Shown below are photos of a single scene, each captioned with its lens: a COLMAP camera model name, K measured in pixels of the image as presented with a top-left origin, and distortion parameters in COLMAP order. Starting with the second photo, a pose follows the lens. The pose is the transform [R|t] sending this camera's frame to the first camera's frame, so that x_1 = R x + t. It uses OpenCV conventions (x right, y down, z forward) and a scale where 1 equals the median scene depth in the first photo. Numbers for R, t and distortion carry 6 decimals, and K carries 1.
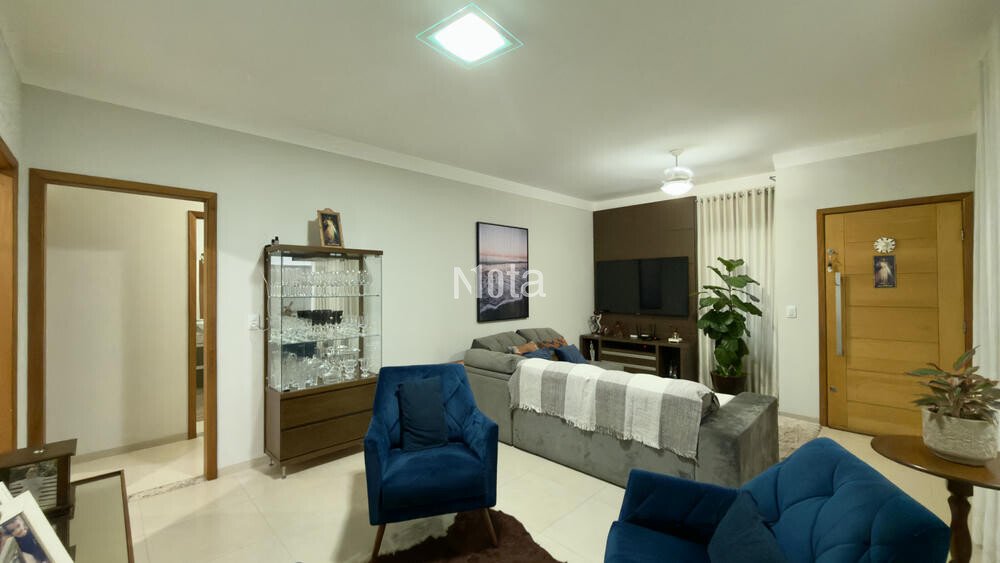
lens RADIAL K [[399.5, 0, 501.4], [0, 399.5, 280.2], [0, 0, 1]] dist [0.001630, 0.000022]
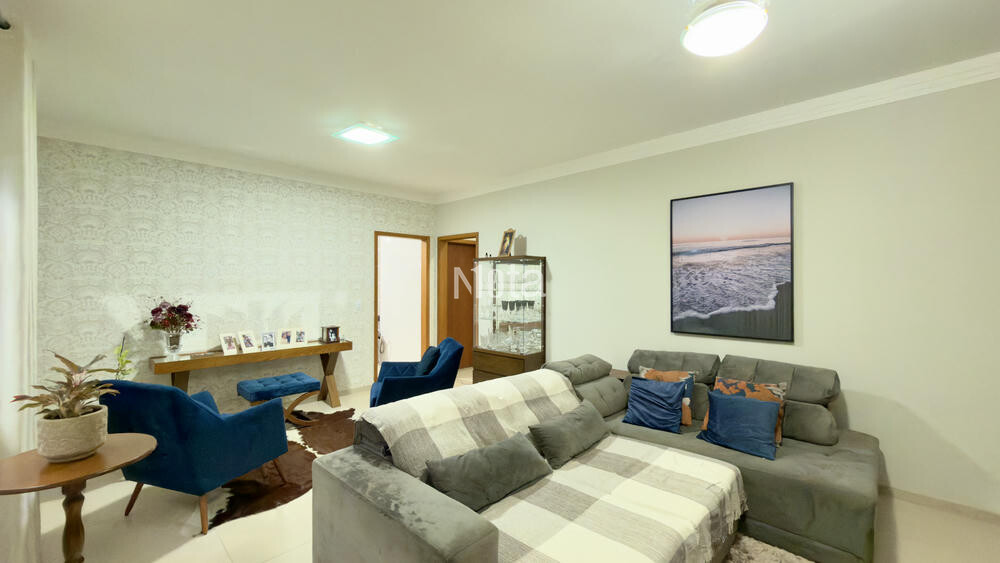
lens RADIAL K [[399.5, 0, 501.5], [0, 399.5, 283.4], [0, 0, 1]] dist [0.001630, 0.000022]
pose [[0.027075, -0.000077, -0.999633, 0.691345], [0.004456, 0.999990, 0.000043, 0.010569], [0.999623, -0.004455, 0.027075, 0.652104]]
